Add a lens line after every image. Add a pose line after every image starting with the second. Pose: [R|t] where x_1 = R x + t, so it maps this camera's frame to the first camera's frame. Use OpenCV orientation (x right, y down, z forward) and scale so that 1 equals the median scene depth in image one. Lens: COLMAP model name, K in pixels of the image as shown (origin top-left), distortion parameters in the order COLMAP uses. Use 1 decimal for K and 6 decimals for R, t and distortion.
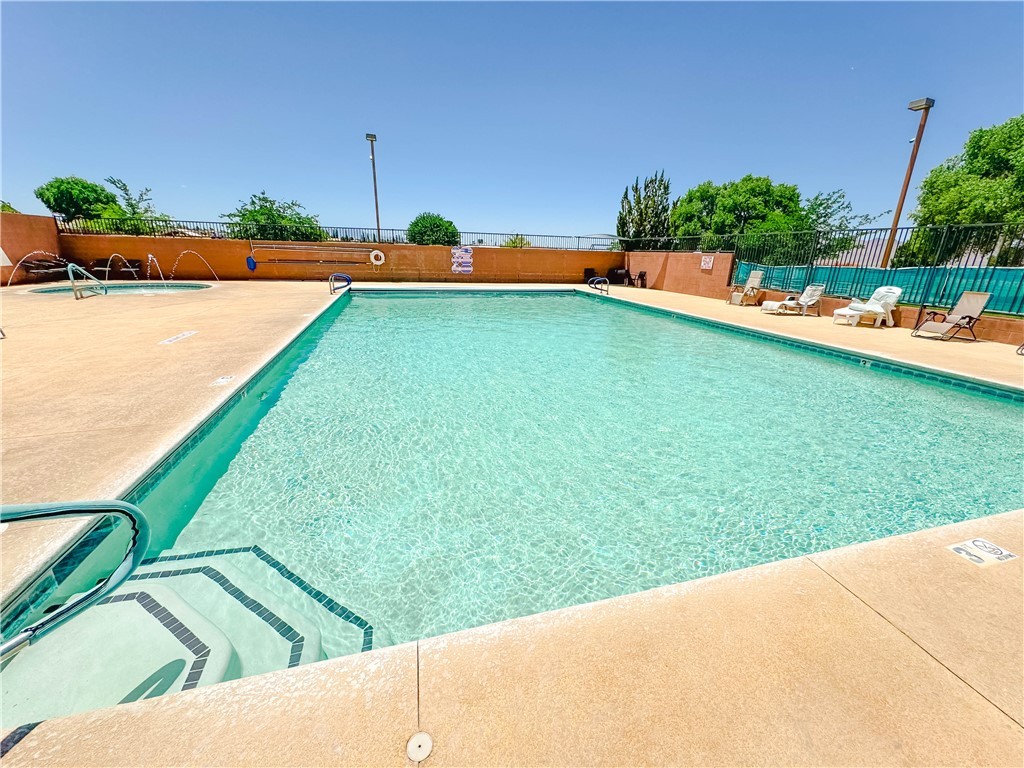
lens RADIAL K [[408.8, 0, 511.4], [0, 408.8, 384.6], [0, 0, 1]] dist [-0.004151, 0.000523]
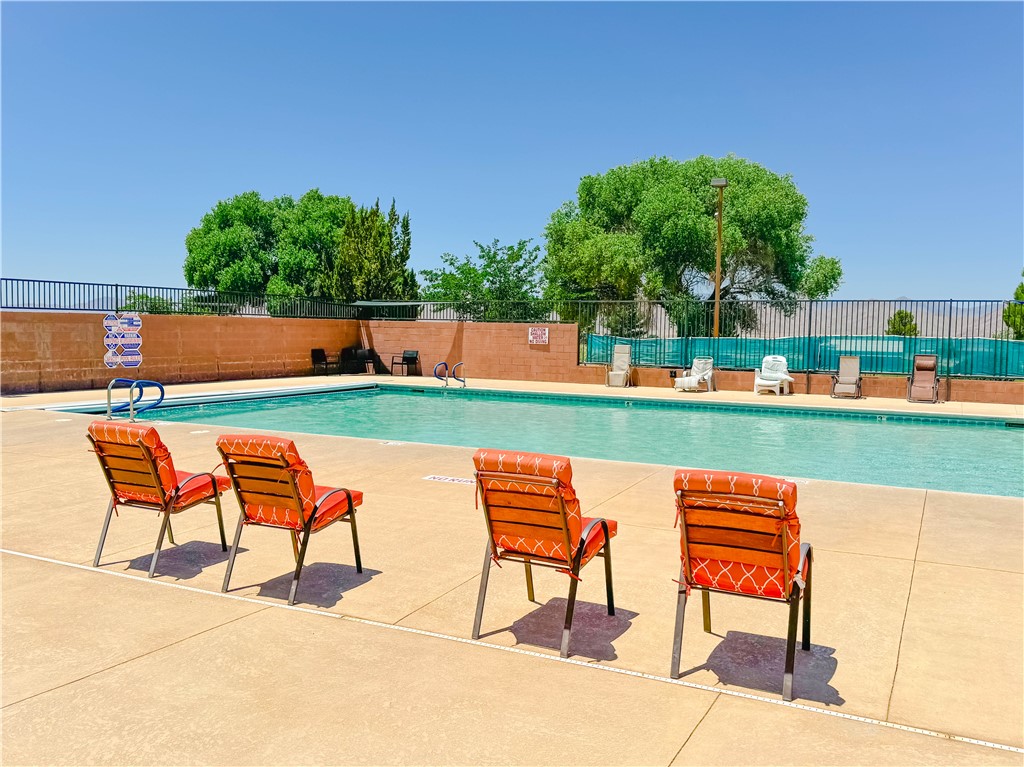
lens RADIAL K [[892.7, 0, 512.3], [0, 892.7, 383.0], [0, 0, 1]] dist [0.074042, 0.000737]
pose [[0.647949, -0.063433, 0.759038, -0.598767], [0.234342, 0.964792, -0.119417, -0.029543], [-0.724738, 0.255251, 0.640001, 0.026299]]
